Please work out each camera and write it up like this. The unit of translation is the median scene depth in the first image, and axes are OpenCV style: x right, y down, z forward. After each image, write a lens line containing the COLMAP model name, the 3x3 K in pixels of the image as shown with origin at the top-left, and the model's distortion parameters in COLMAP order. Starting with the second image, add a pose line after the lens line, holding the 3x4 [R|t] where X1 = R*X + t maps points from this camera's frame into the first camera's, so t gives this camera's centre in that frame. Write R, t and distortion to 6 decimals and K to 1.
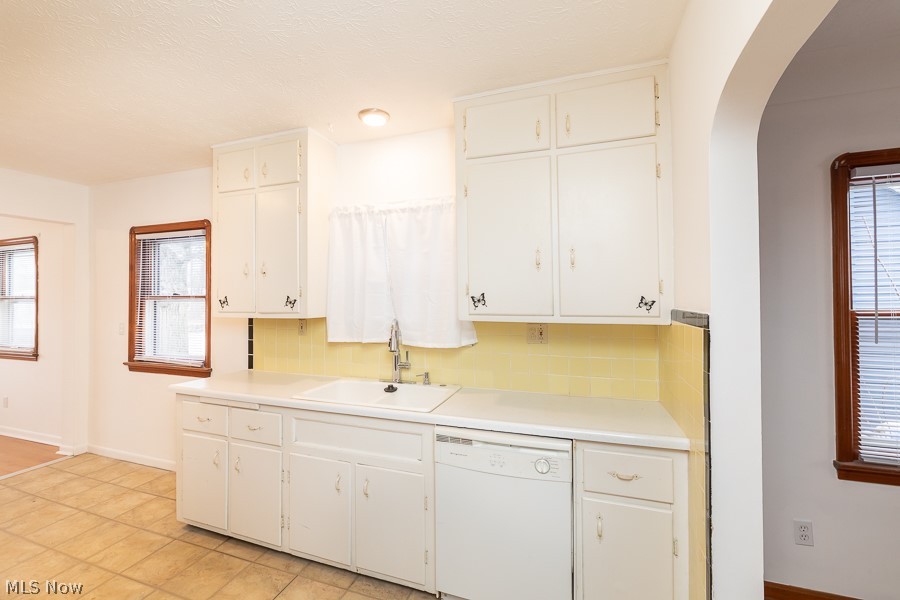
lens RADIAL K [[387.8, 0, 448.1], [0, 387.8, 298.8], [0, 0, 1]] dist [0.001141, 0.000827]
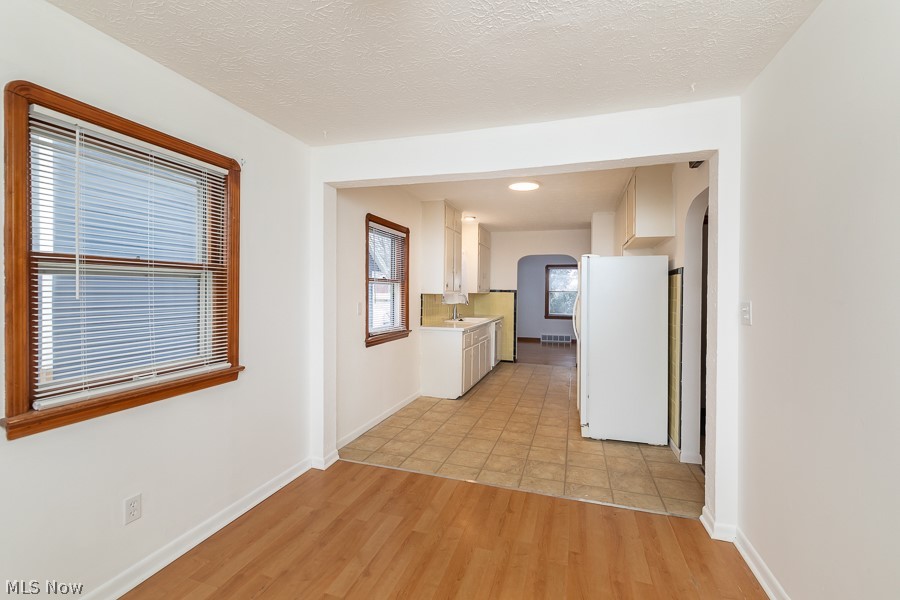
lens RADIAL K [[413.5, 0, 446.8], [0, 413.5, 304.0], [0, 0, 1]] dist [0.000676, 0.000282]
pose [[-0.055483, -0.026816, 0.998099, -2.835431], [-0.007075, 0.999625, 0.026464, 0.051911], [-0.998435, -0.005593, -0.055652, 1.219862]]
